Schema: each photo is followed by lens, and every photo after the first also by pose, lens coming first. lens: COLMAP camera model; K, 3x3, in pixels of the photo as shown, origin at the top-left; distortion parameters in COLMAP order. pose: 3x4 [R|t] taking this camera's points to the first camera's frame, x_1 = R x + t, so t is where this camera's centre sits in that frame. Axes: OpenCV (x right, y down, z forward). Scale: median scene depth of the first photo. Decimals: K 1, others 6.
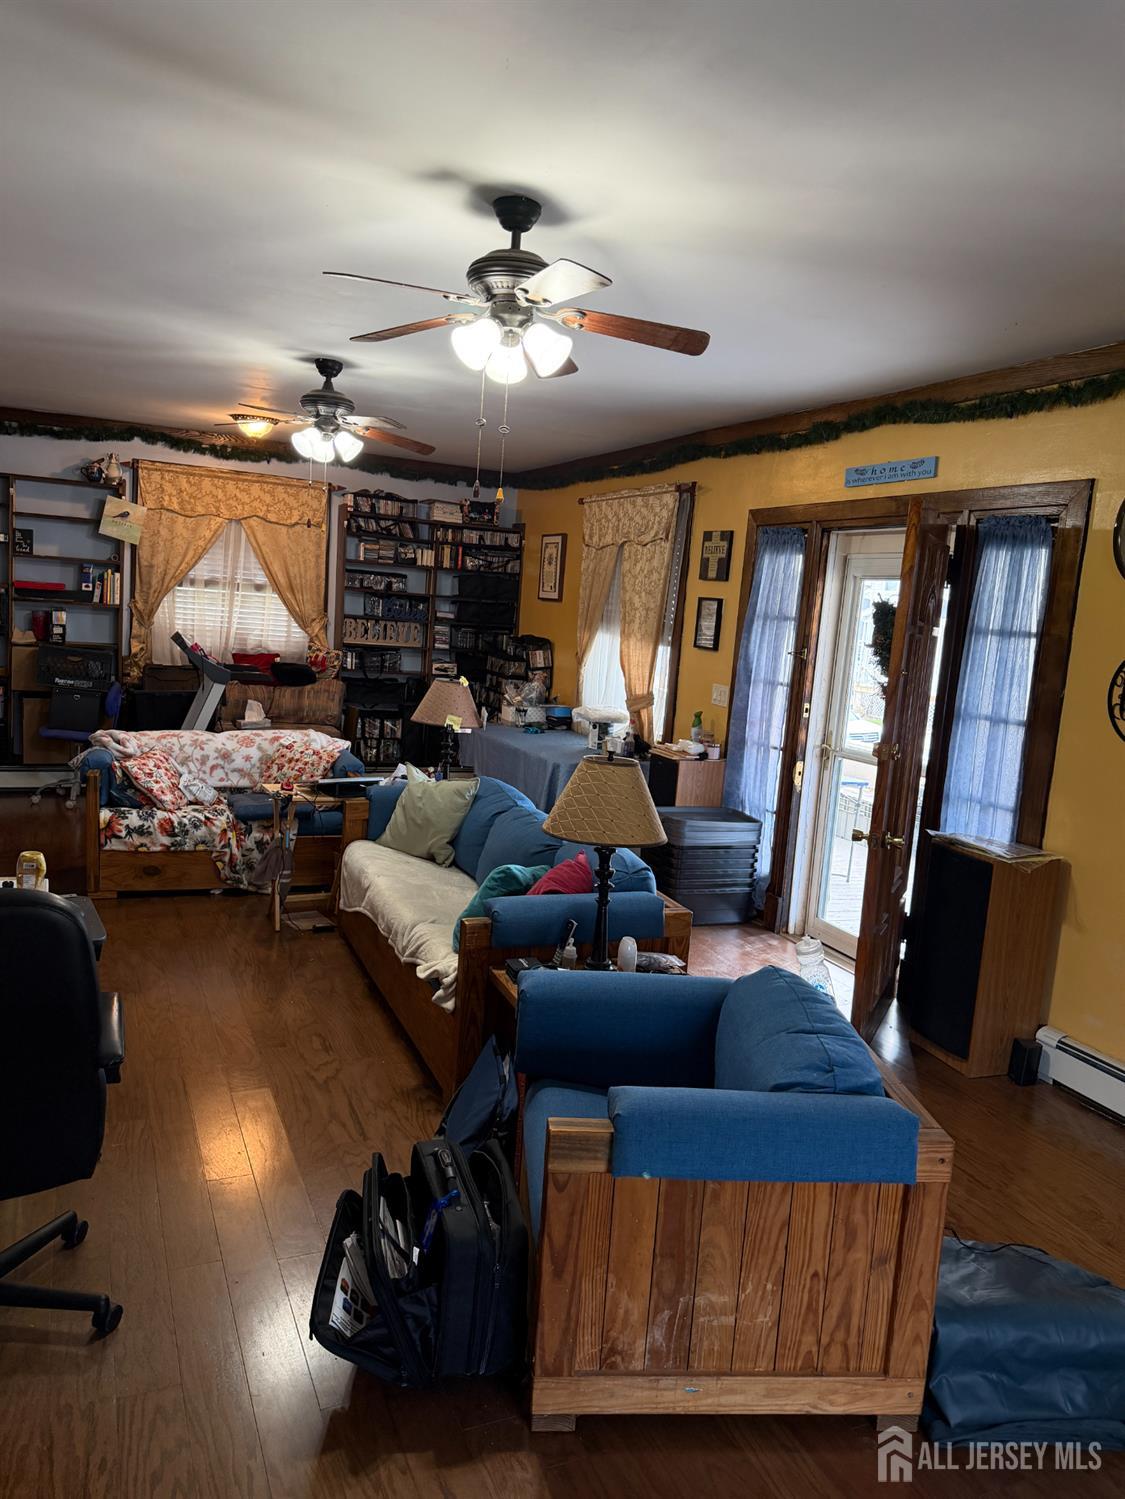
lens RADIAL K [[1064.8, 0, 562.5], [0, 1064.8, 749.5], [0, 0, 1]] dist [0.184731, -0.419468]
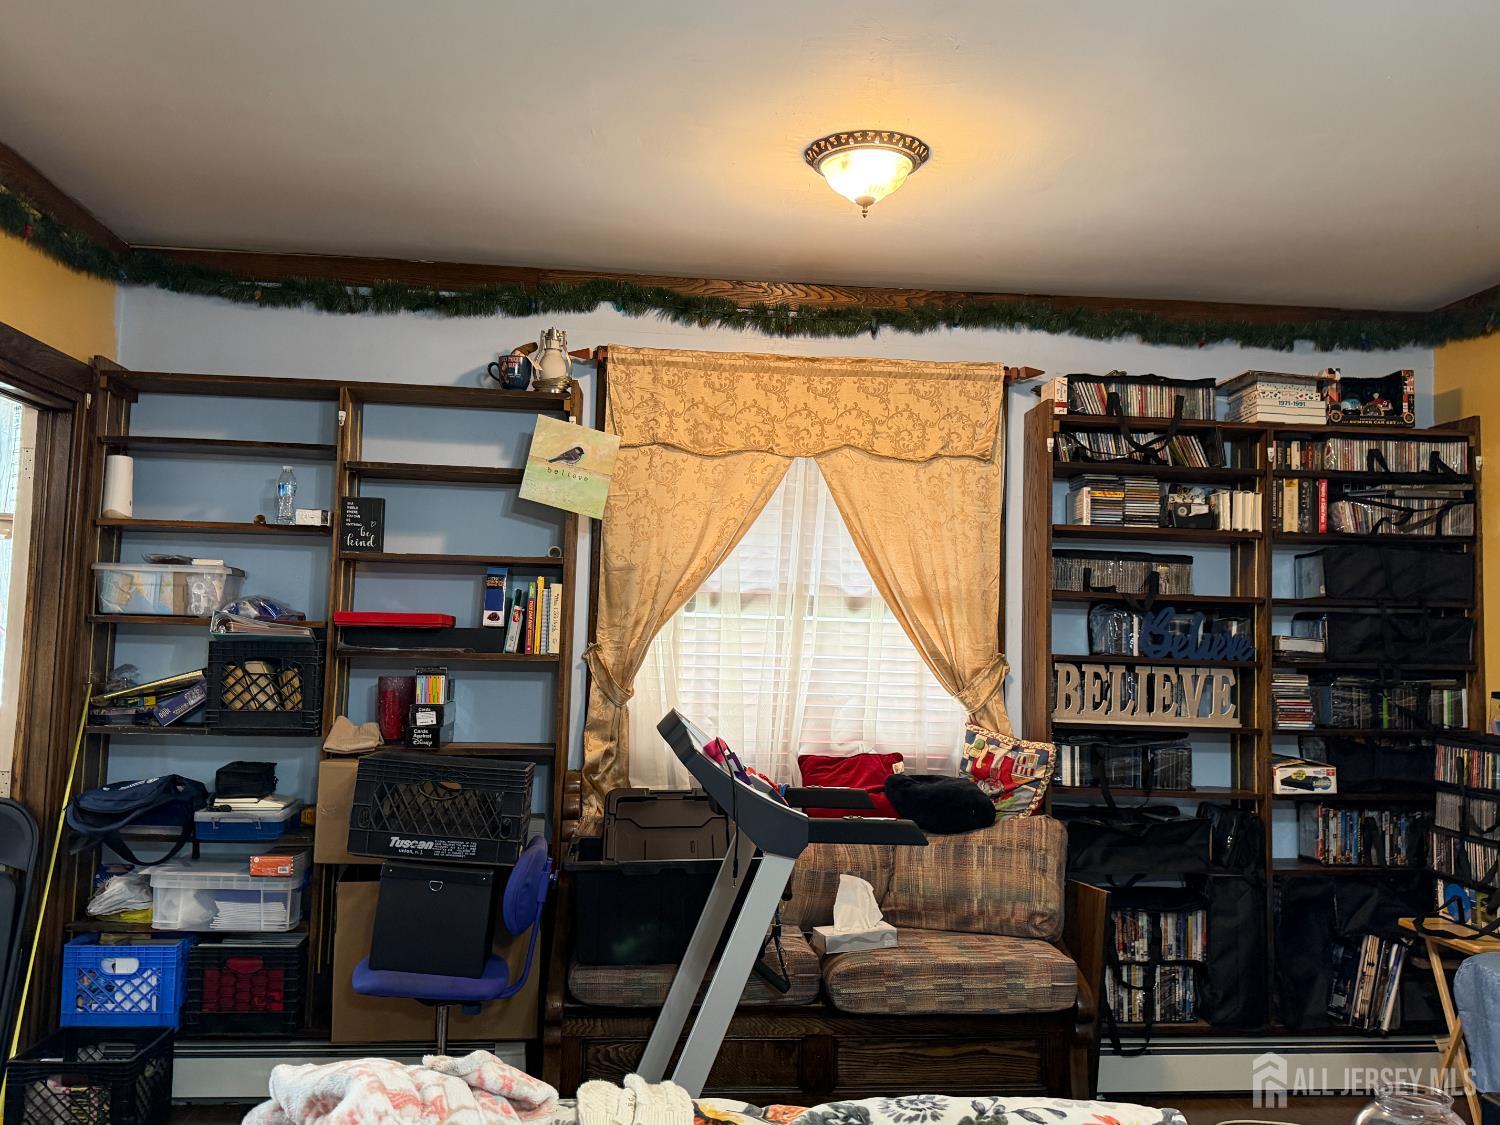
lens RADIAL K [[1230.8, 0, 750.0], [0, 1230.8, 562.5], [0, 0, 1]] dist [0.050134, -0.004786]
pose [[0.951111, -0.069637, -0.300898, -0.170986], [0.001259, 0.975116, -0.221691, -0.055492], [0.308848, 0.210473, 0.927531, 0.520855]]
